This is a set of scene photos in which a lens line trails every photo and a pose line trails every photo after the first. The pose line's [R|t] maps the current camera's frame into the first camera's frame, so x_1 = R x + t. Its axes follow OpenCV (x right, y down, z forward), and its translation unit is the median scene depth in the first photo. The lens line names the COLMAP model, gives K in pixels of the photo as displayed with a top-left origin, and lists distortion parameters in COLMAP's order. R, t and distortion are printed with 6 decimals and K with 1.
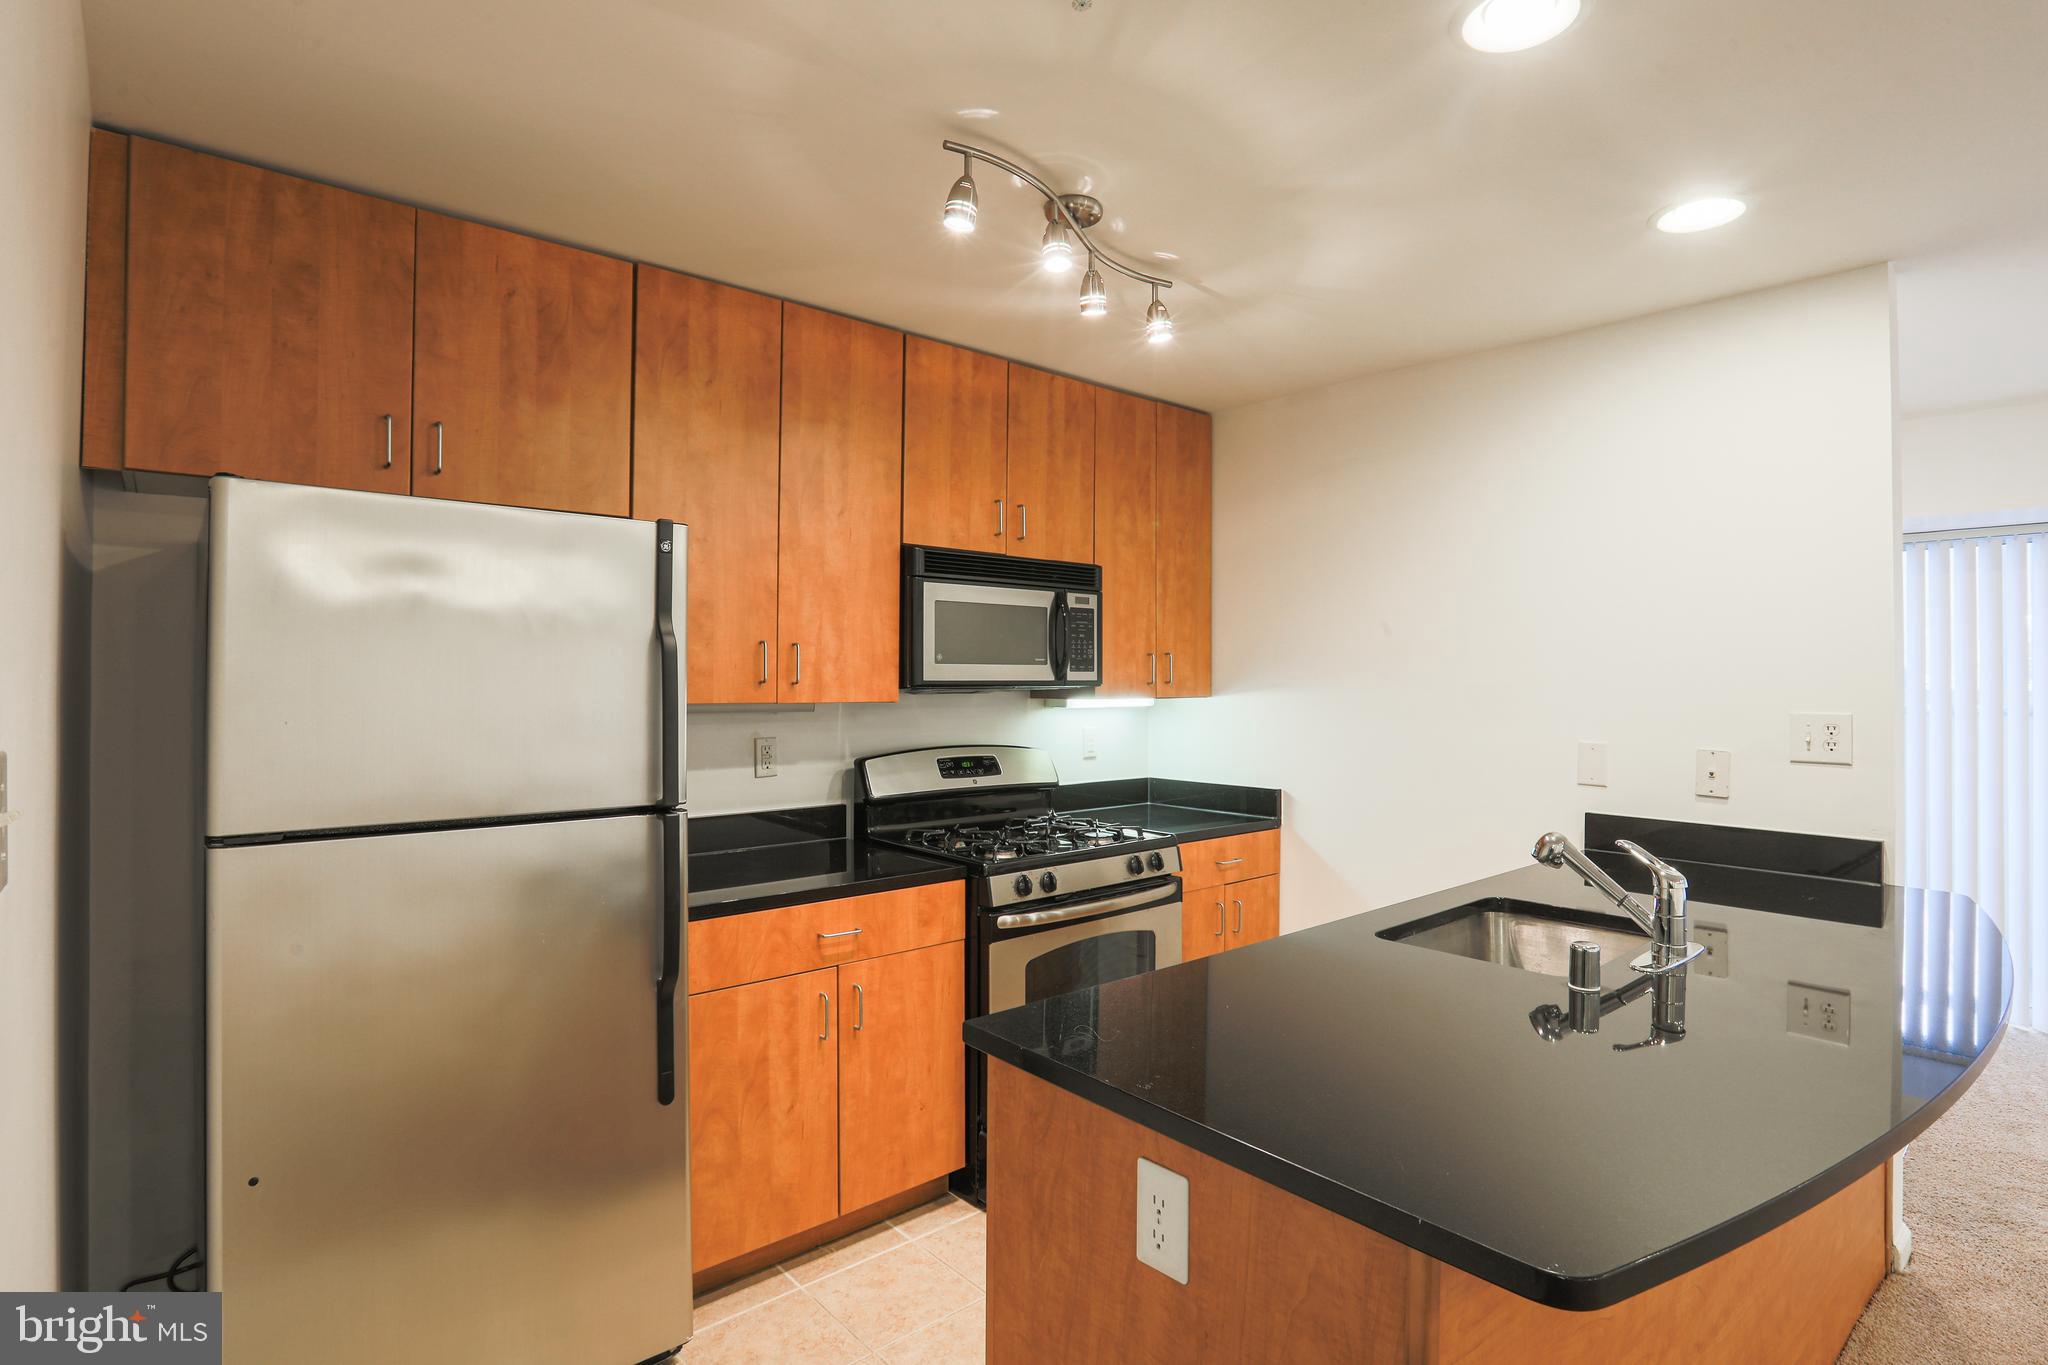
lens RADIAL K [[1018.1, 0, 1040.8], [0, 1018.1, 669.3], [0, 0, 1]] dist [-0.060086, 0.025997]
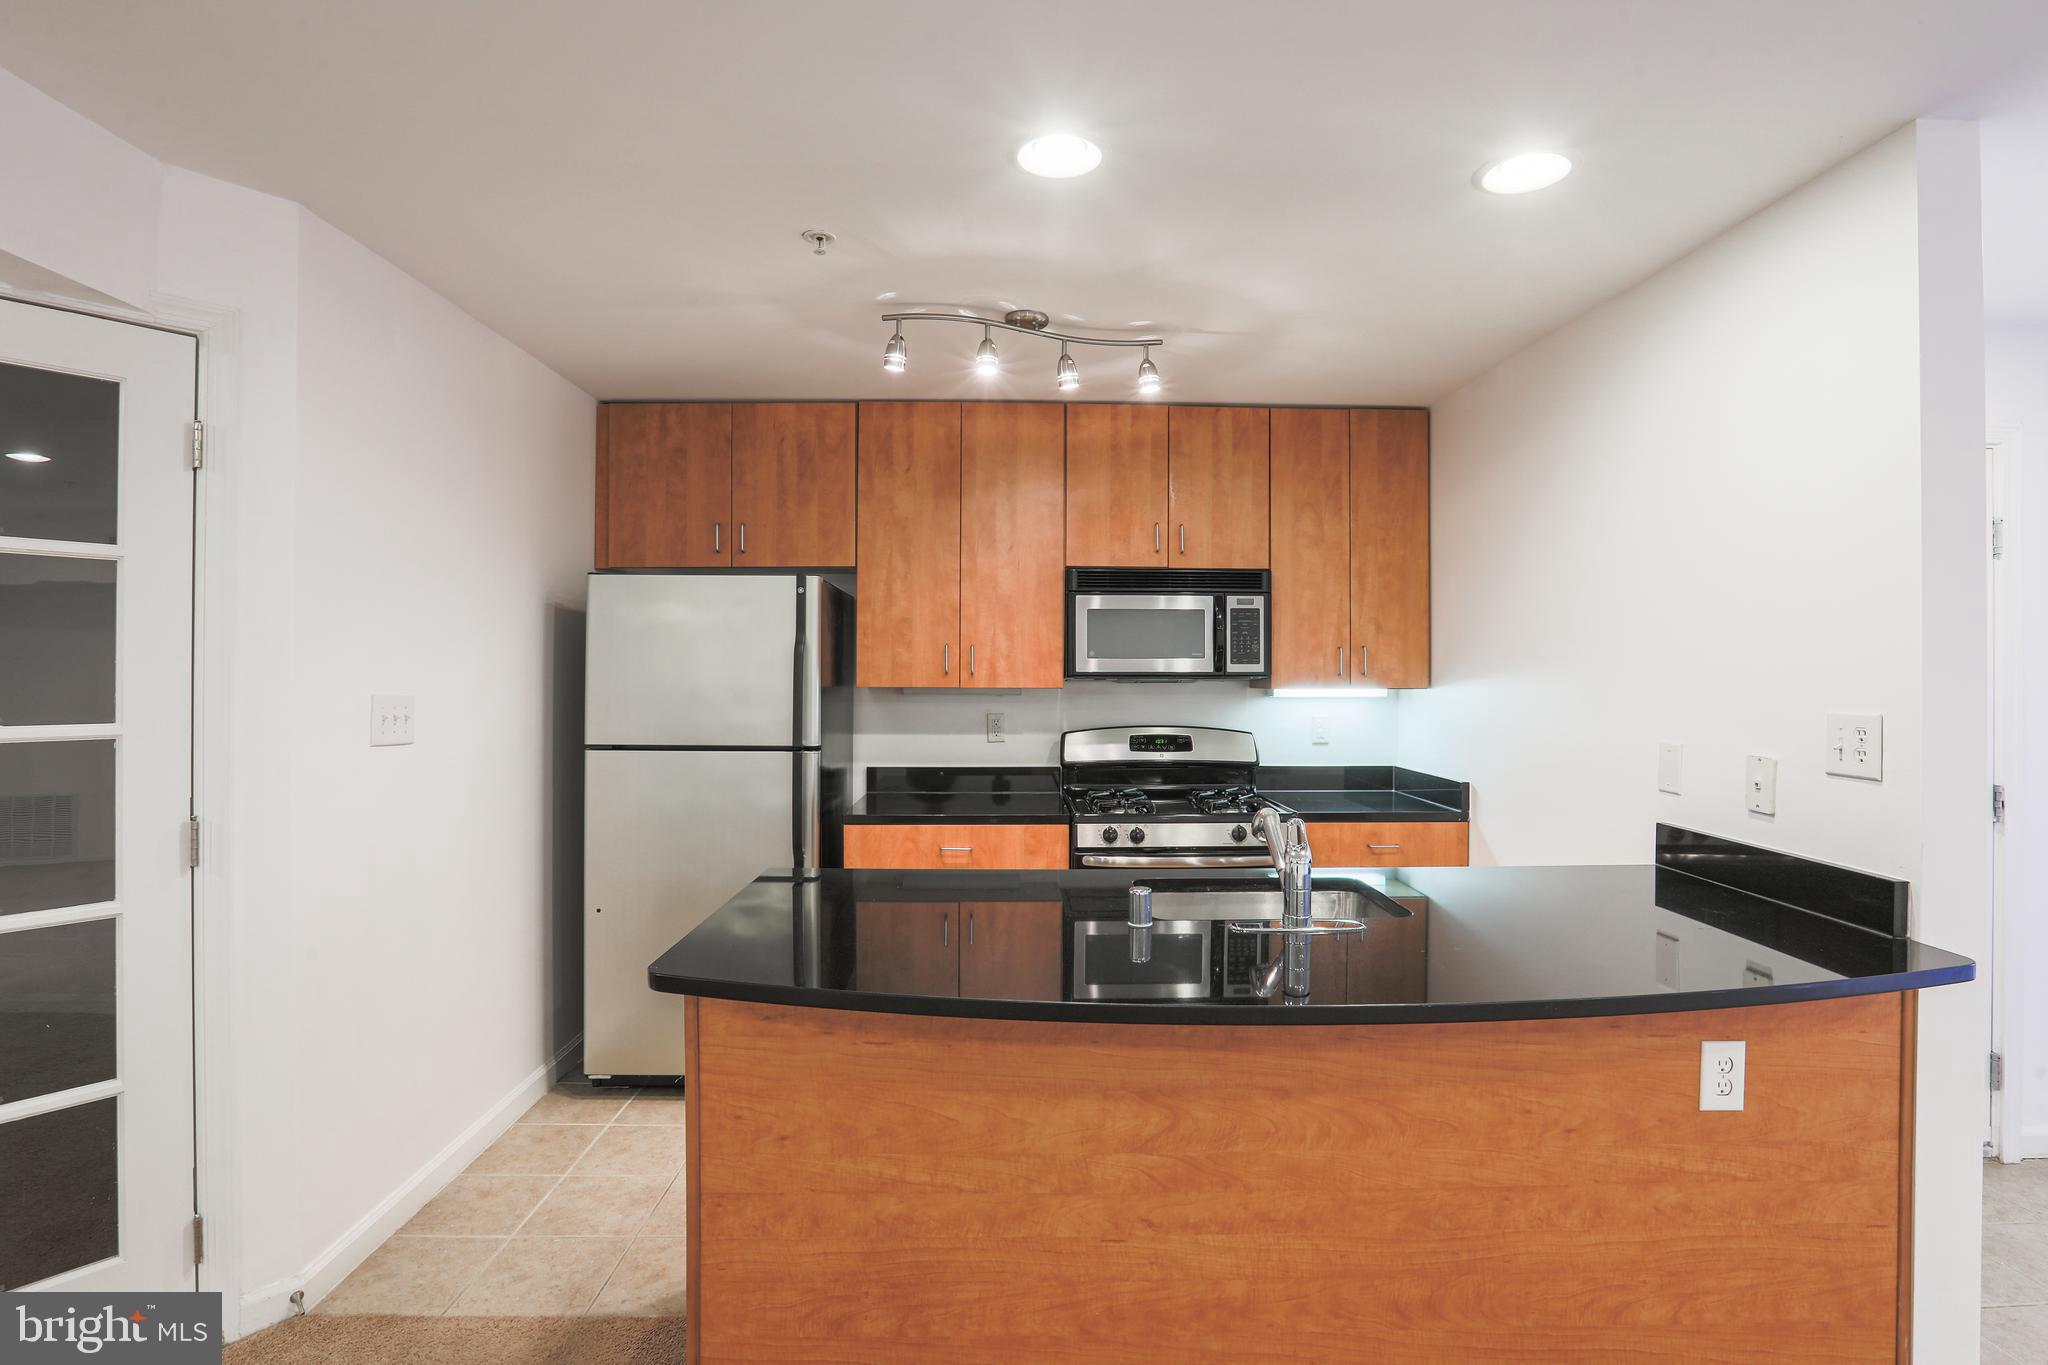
lens RADIAL K [[994.8, 0, 1038.9], [0, 994.8, 665.7], [0, 0, 1]] dist [-0.065188, 0.027158]
pose [[0.770162, -0.003591, -0.637839, 0.685202], [0.005703, 0.999983, 0.001255, 0.001501], [0.637823, -0.004604, 0.770169, -0.001001]]
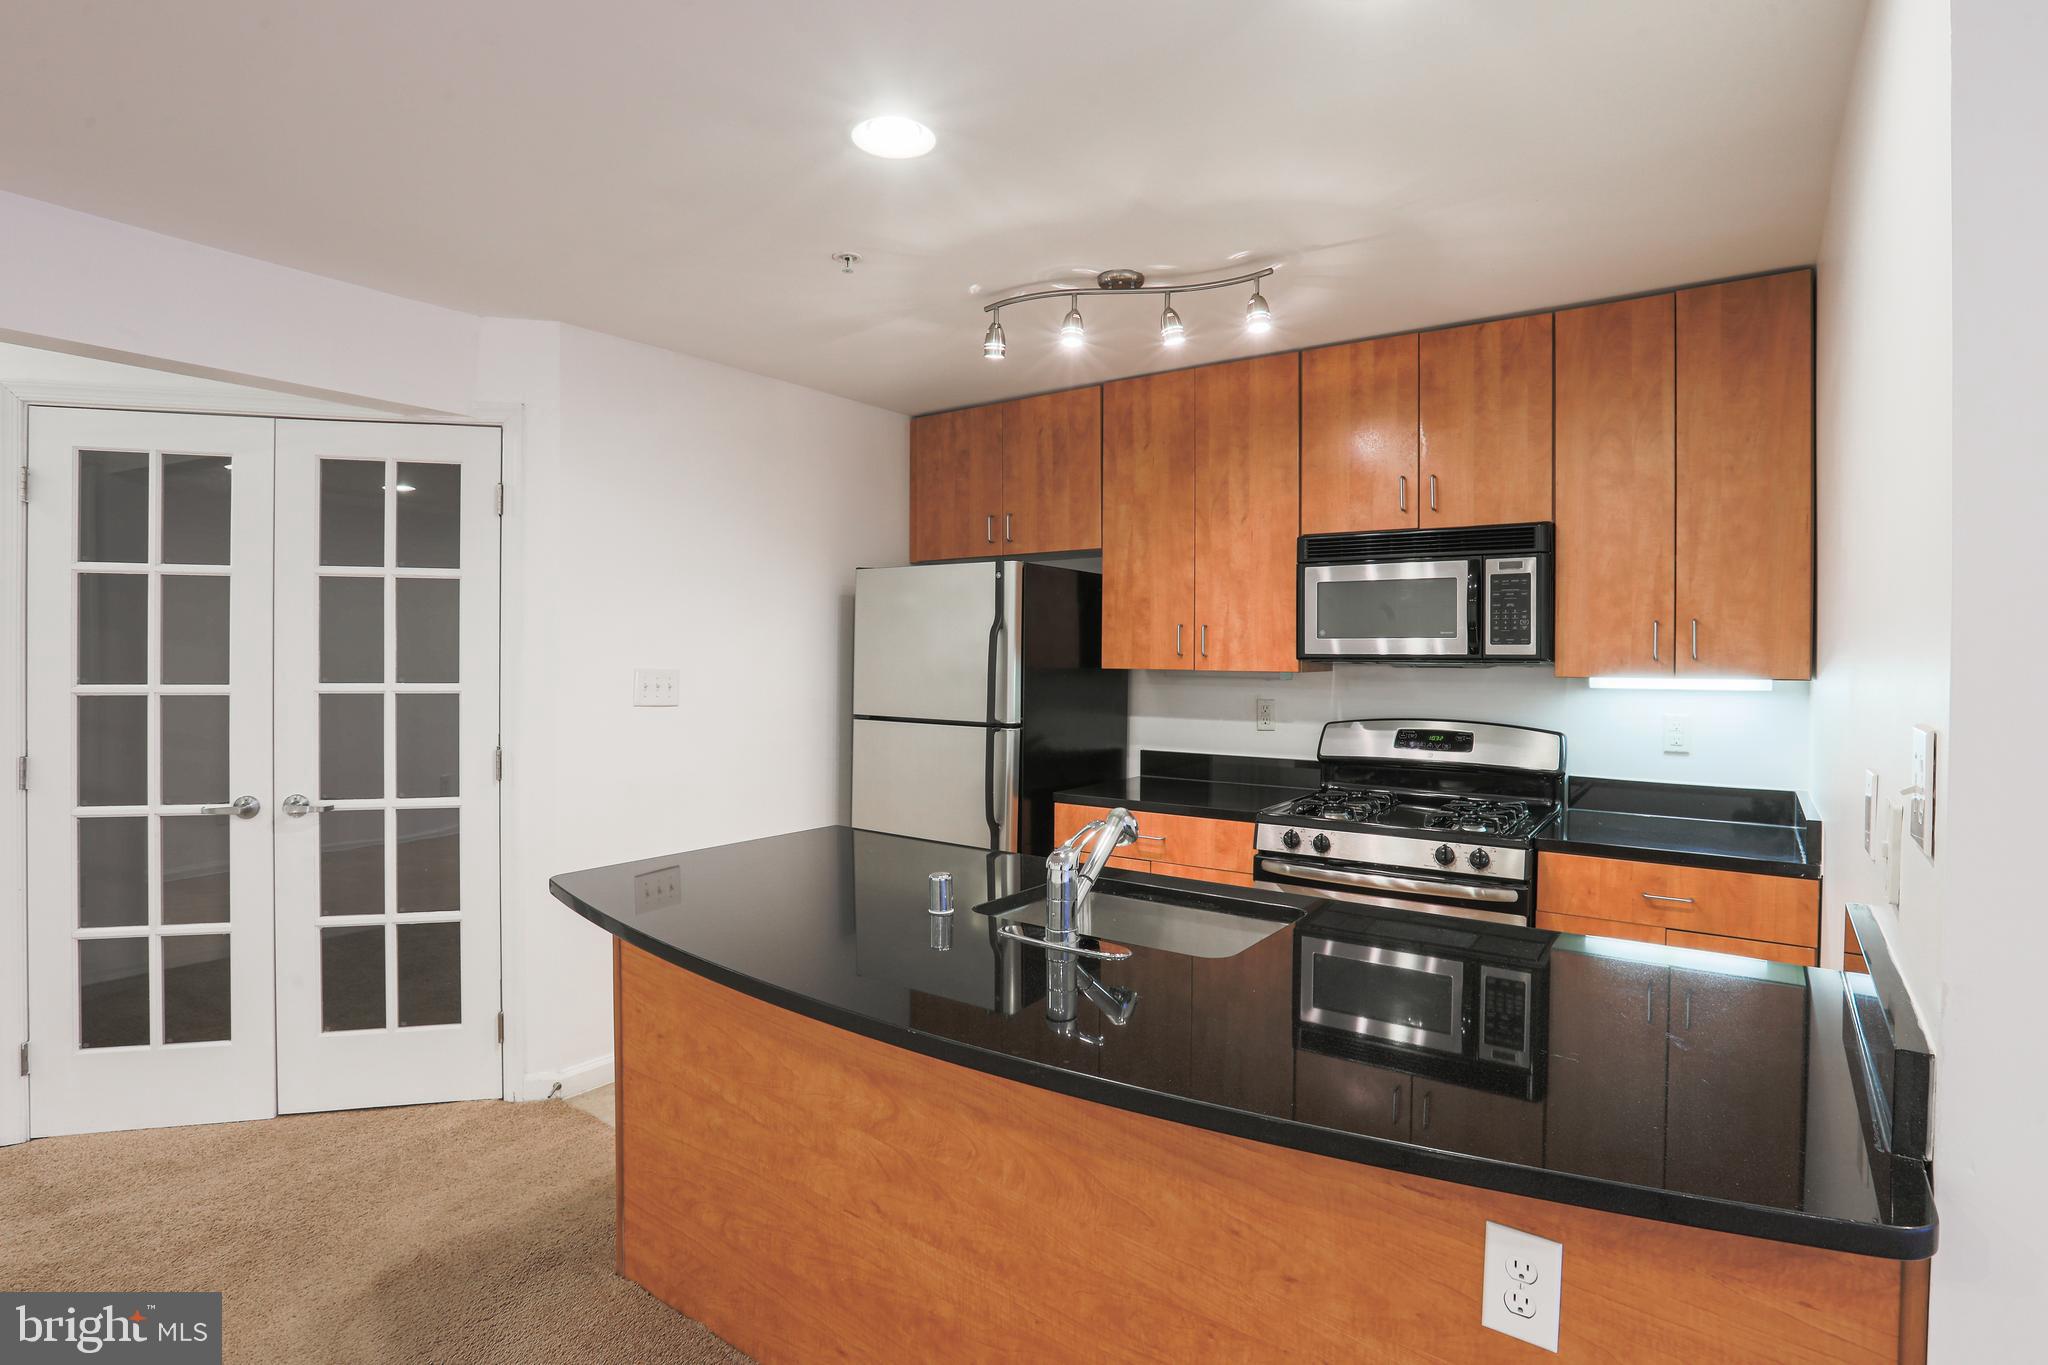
lens RADIAL K [[1029.3, 0, 1046.7], [0, 1029.3, 660.8], [0, 0, 1]] dist [-0.072721, 0.042462]
pose [[0.232681, 0.006681, -0.972530, 0.979298], [0.005039, 0.999955, 0.008075, 0.008522], [0.972540, -0.006780, 0.232637, 0.474392]]
